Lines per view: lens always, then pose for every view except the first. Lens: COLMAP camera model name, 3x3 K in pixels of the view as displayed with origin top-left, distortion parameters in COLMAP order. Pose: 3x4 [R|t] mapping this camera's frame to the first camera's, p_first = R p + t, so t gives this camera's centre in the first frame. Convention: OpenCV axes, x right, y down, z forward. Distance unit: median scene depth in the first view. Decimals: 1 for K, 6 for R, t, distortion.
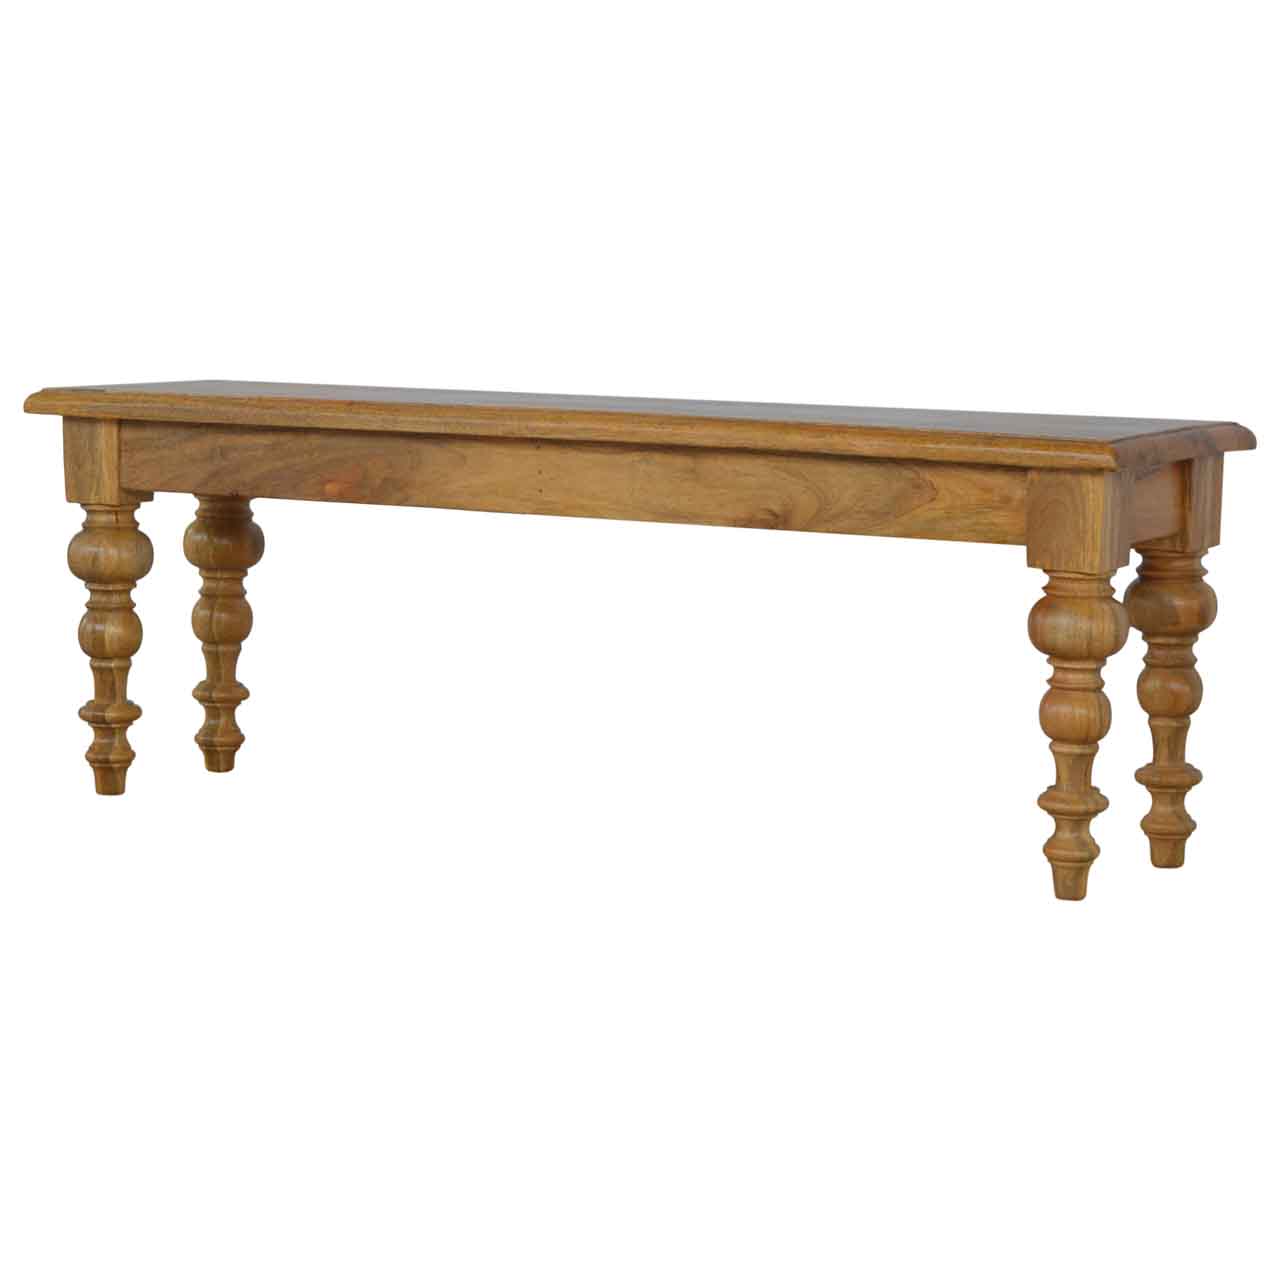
lens RADIAL K [[4289.2, 0, 640.0], [0, 4289.2, 640.0], [0, 0, 1]] dist [0.046263, 0.378211]
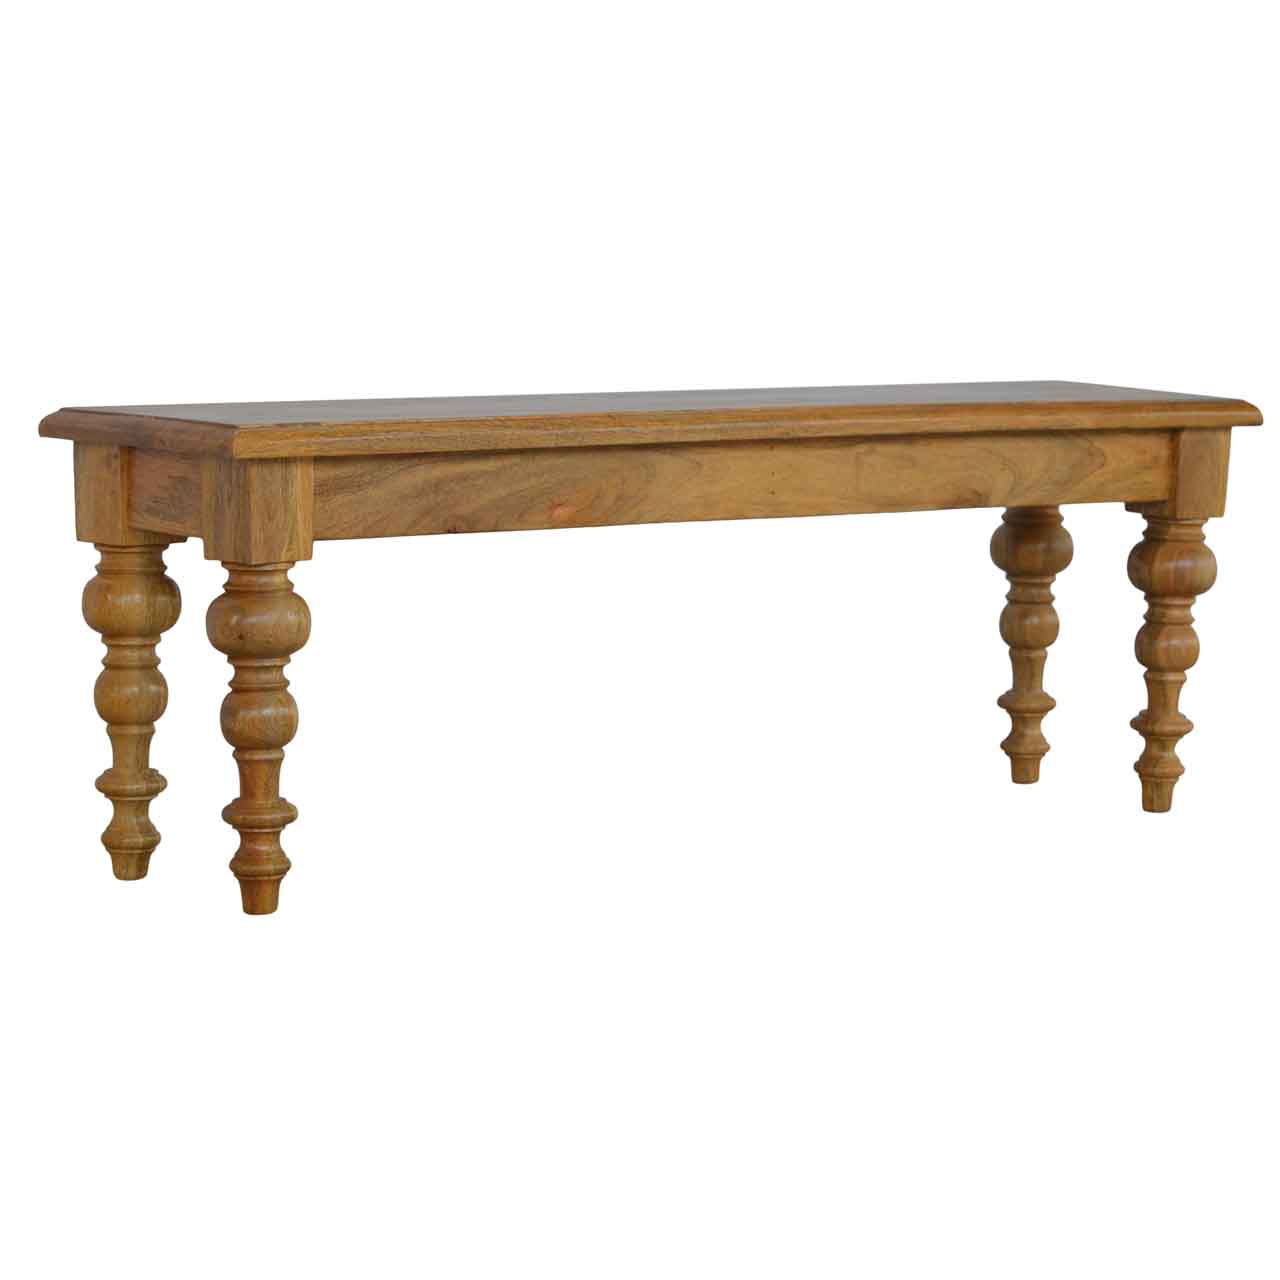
lens RADIAL K [[3871.5, 0, 640.0], [0, 3871.5, 640.0], [0, 0, 1]] dist [0.035526, 0.398920]
pose [[0.370825, -0.121251, 0.920754, -0.857663], [0.080785, 0.991894, 0.098085, -0.092176], [-0.925183, 0.038011, 0.377614, 0.729124]]
